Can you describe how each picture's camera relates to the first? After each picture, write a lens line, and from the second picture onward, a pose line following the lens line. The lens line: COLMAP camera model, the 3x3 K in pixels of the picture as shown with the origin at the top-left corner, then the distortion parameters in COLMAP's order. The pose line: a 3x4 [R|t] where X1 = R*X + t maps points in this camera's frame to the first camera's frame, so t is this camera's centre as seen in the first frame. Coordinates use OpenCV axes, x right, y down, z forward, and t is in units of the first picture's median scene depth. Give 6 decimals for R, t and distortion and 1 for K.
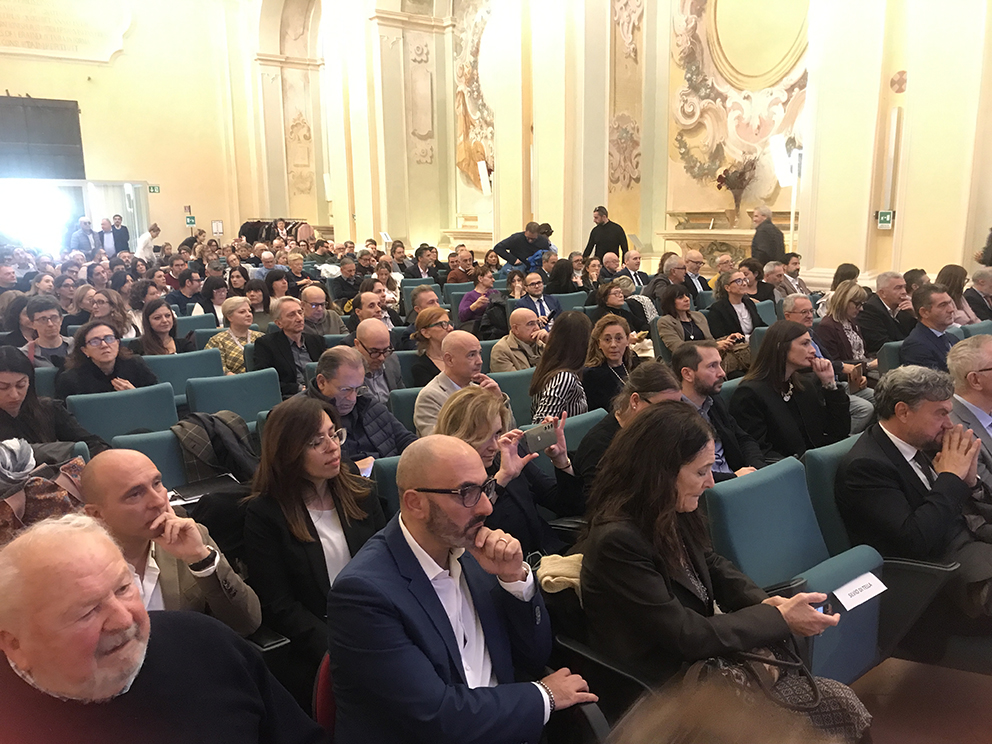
lens RADIAL K [[818.1, 0, 496.3], [0, 818.1, 372.2], [0, 0, 1]] dist [0.003164, -0.011134]
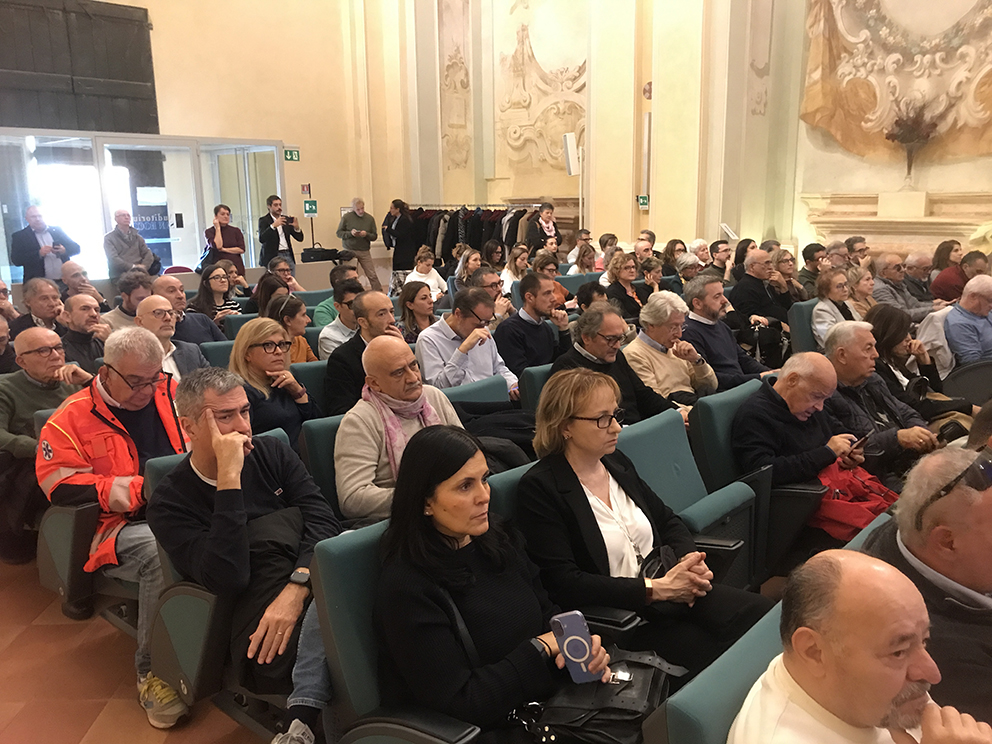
lens RADIAL K [[818.1, 0, 497.2], [0, 818.1, 372.4], [0, 0, 1]] dist [0.003164, -0.011134]
pose [[0.990139, -0.030026, 0.136836, -0.356406], [0.028714, 0.999521, 0.011555, -0.064905], [-0.137117, -0.007512, 0.990526, 0.376777]]
